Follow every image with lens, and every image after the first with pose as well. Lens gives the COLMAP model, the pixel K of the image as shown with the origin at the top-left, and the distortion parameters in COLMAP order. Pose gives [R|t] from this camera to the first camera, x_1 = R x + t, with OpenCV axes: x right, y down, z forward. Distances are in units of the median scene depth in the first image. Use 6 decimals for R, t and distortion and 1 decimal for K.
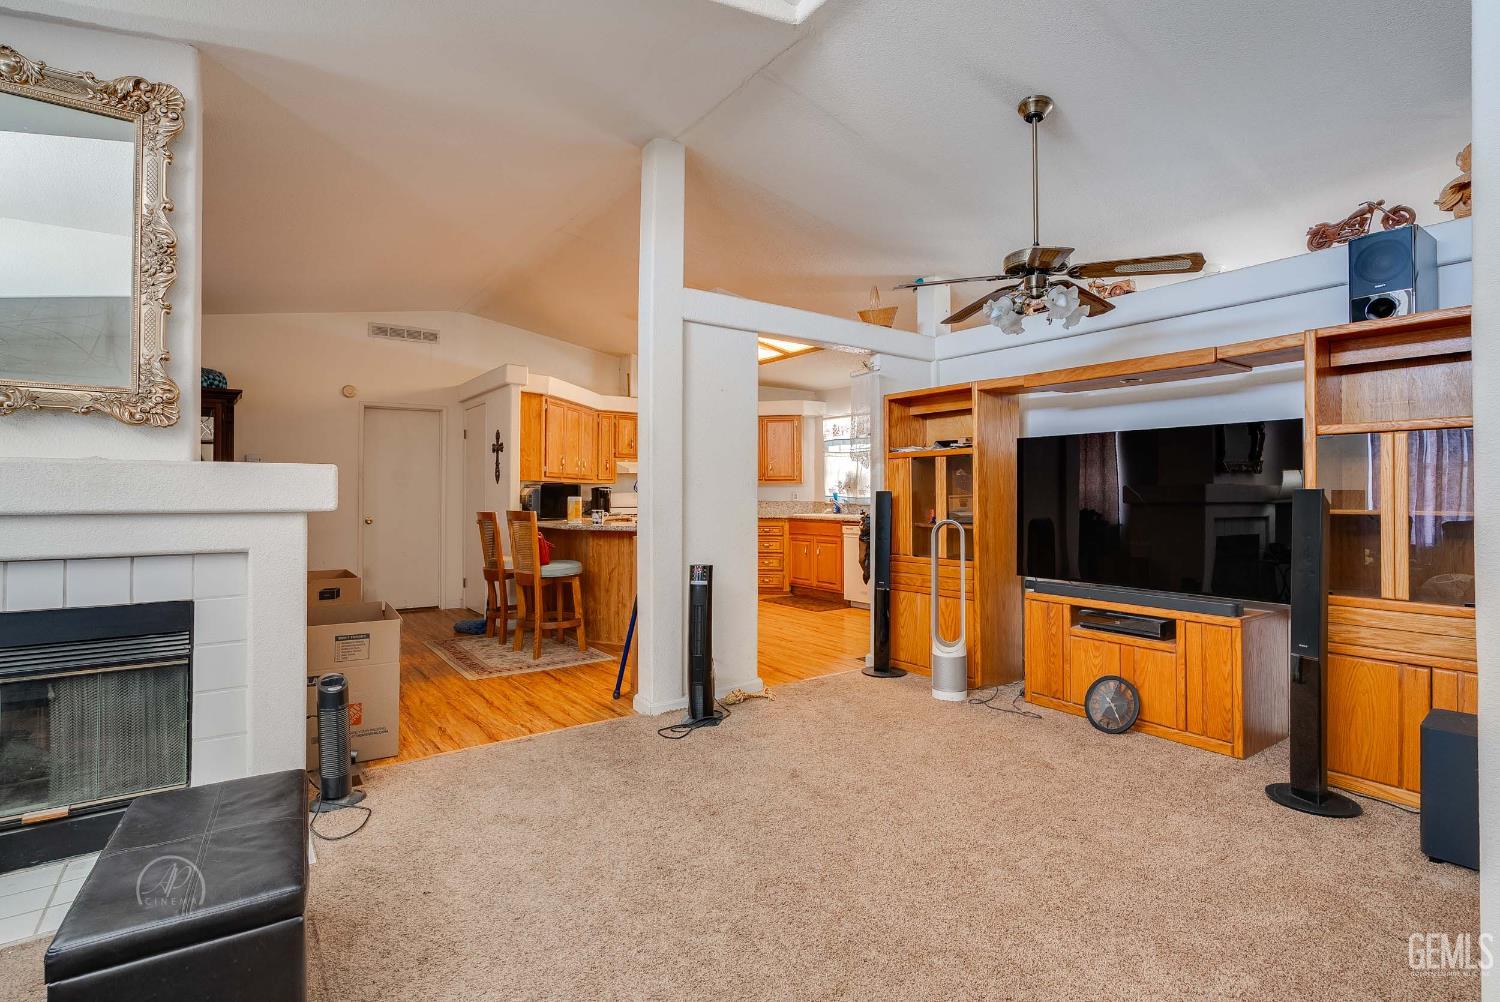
lens RADIAL K [[741.2, 0, 755.8], [0, 741.2, 480.5], [0, 0, 1]] dist [-0.000653, 0.000517]
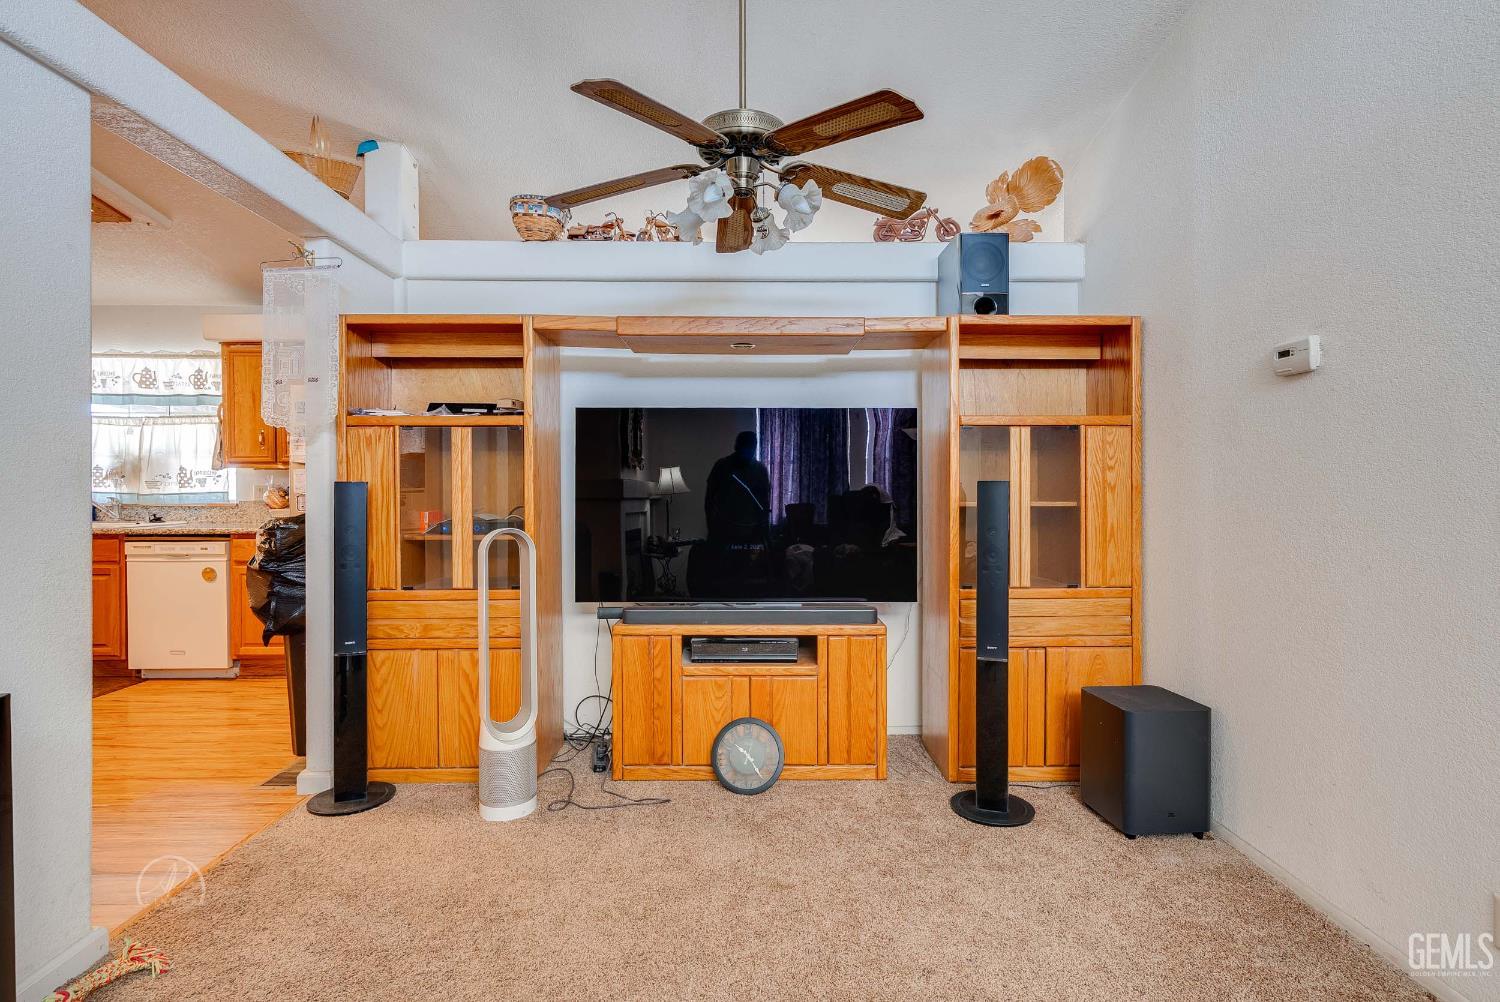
lens RADIAL K [[723.7, 0, 757.4], [0, 723.7, 498.5], [0, 0, 1]] dist [0.000885, 0.000291]
pose [[0.569963, -0.009050, 0.821621, -0.128065], [-0.012345, 0.999732, 0.019575, 0.014729], [-0.821578, -0.021300, 0.569699, 0.517940]]
